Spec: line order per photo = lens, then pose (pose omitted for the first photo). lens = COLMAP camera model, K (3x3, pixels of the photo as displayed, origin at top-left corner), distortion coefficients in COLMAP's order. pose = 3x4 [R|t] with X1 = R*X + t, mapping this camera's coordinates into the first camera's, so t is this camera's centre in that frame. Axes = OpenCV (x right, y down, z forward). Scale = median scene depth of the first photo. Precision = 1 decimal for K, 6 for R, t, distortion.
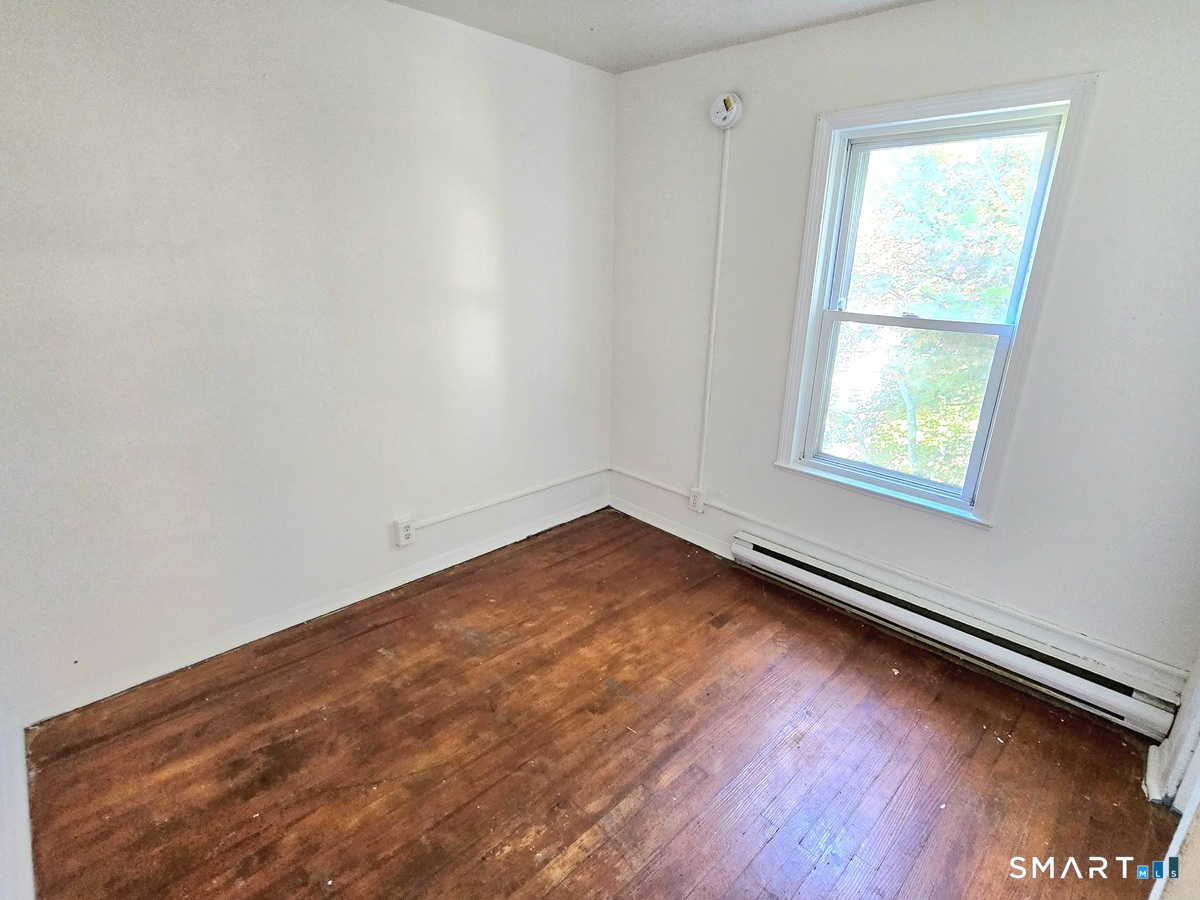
lens RADIAL K [[585.7, 0, 609.6], [0, 585.7, 449.3], [0, 0, 1]] dist [-0.001448, -0.001445]
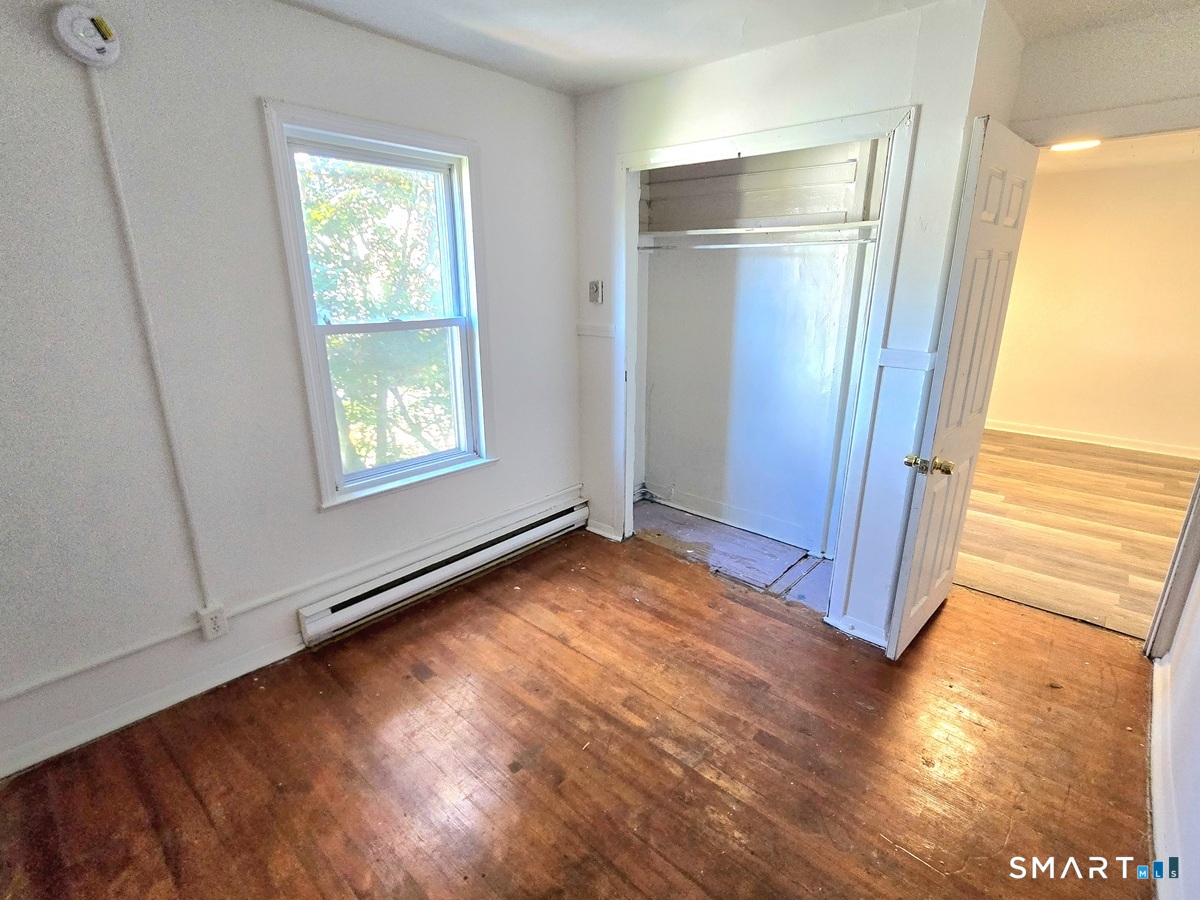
lens RADIAL K [[585.7, 0, 610.5], [0, 585.7, 452.3], [0, 0, 1]] dist [-0.001448, -0.001445]
pose [[-0.064096, -0.319177, 0.945525, -0.724165], [0.297413, 0.898309, 0.323399, -0.273904], [-0.952595, 0.301940, 0.037350, 0.739701]]
